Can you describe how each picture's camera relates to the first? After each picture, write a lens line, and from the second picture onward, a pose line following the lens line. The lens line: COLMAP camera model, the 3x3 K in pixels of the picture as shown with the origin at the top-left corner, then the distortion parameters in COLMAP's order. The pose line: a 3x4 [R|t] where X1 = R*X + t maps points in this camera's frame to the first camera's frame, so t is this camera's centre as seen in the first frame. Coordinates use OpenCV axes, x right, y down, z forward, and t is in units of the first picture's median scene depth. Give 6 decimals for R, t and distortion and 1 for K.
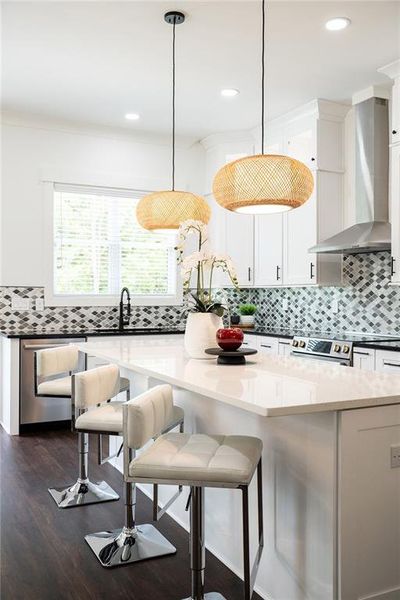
lens RADIAL K [[568.3, 0, 201.1], [0, 568.3, 308.1], [0, 0, 1]] dist [-0.010902, 0.000000]
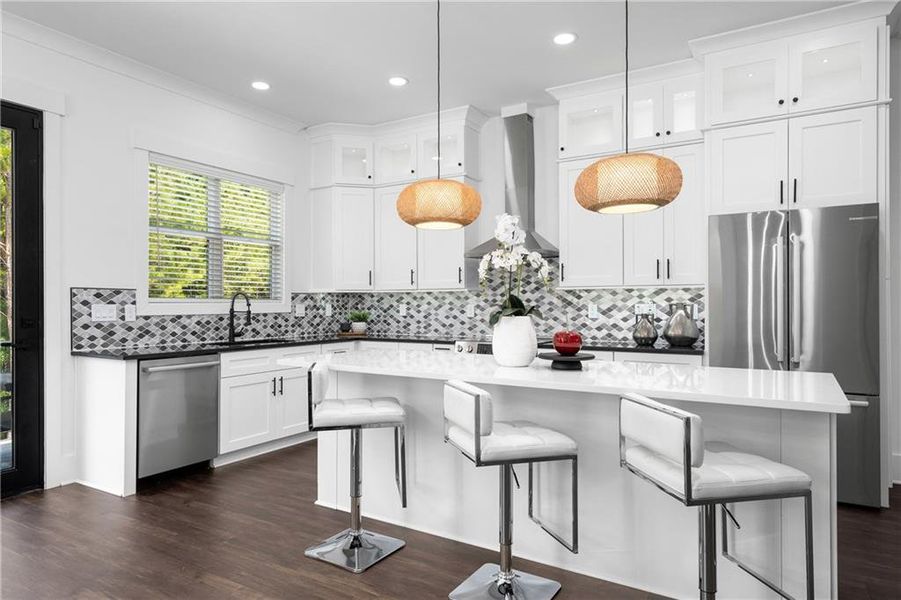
lens RADIAL K [[560.2, 0, 443.5], [0, 560.2, 302.7], [0, 0, 1]] dist [0.010690, -0.006227]
pose [[0.852214, -0.003605, 0.523181, -0.319925], [0.015626, 0.999706, -0.018565, 0.000318], [-0.522960, 0.023997, 0.852019, 0.162325]]
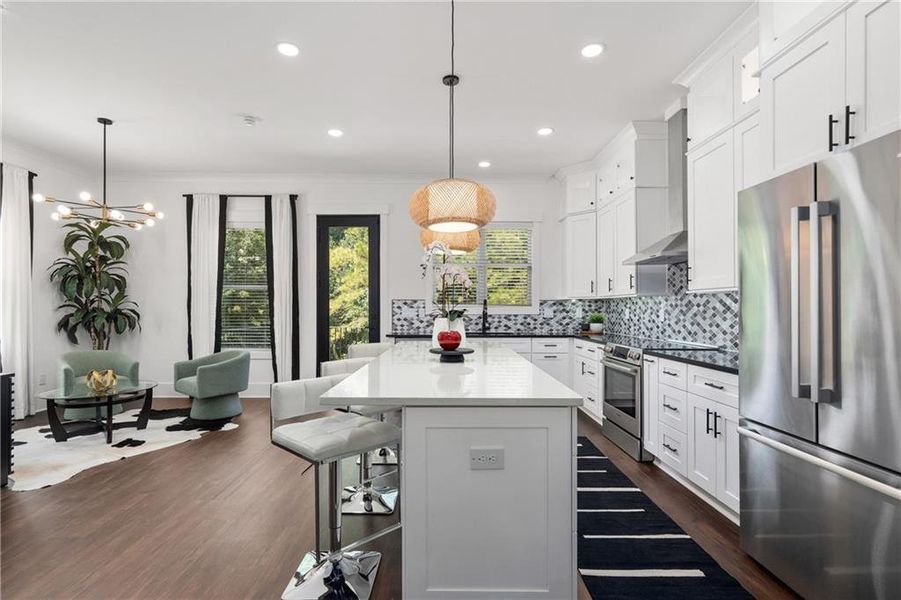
lens RADIAL K [[434.1, 0, 447.0], [0, 434.1, 305.7], [0, 0, 1]] dist [-0.002504, 0.003064]
pose [[0.893324, -0.004968, -0.449385, 0.232664], [-0.007754, 0.999620, -0.026467, 0.003334], [0.449346, 0.027128, 0.892946, 0.106043]]
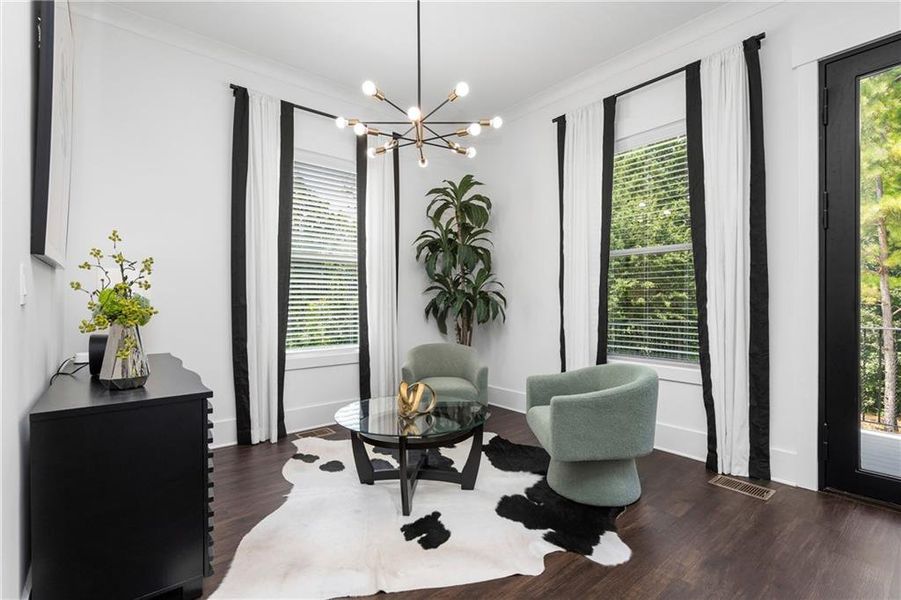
lens RADIAL K [[411.9, 0, 437.8], [0, 411.9, 303.7], [0, 0, 1]] dist [-0.009212, 0.002703]
pose [[0.191591, 0.000574, -0.981475, -0.175174], [-0.018203, 0.999830, -0.002968, 0.015446], [0.981306, 0.018434, 0.191569, 0.431922]]
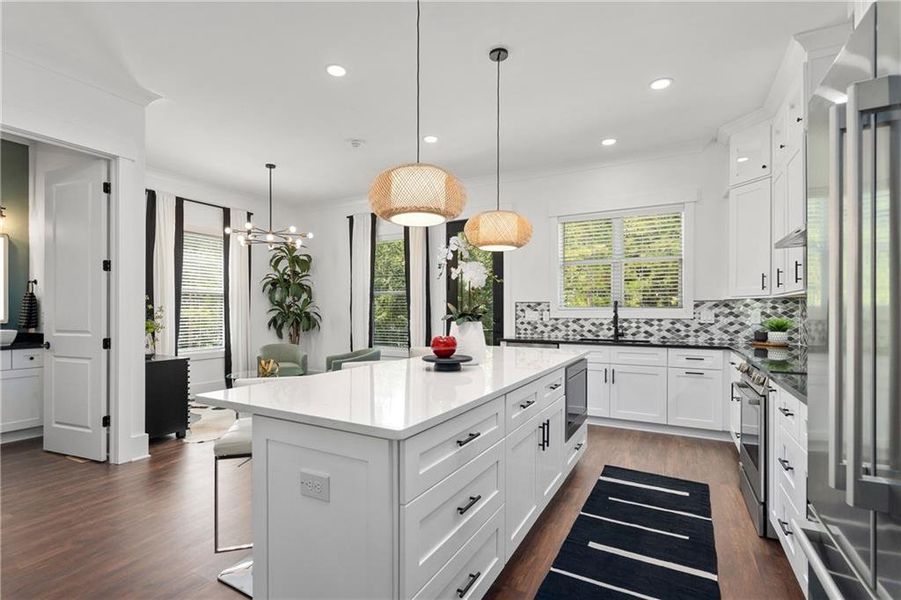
lens RADIAL K [[424.0, 0, 445.1], [0, 424.0, 312.6], [0, 0, 1]] dist [-0.004340, 0.003790]
pose [[0.559491, -0.000126, -0.828836, 0.363838], [-0.016110, 0.999809, -0.011026, -0.000323], [0.828680, 0.019522, 0.559382, 0.296070]]
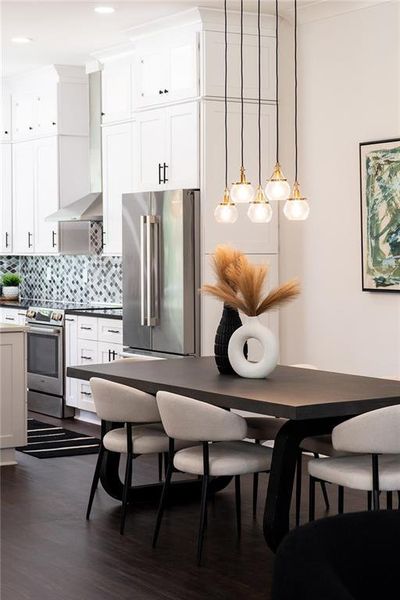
lens RADIAL K [[1325.7, 0, 224.0], [0, 1325.7, 242.7], [0, 0, 1]] dist [-0.007525, 0.000000]
pose [[0.997796, -0.008176, 0.065853, 0.309281], [0.009699, 0.999692, -0.022833, -0.005108], [-0.065646, 0.023421, 0.997568, -1.163102]]
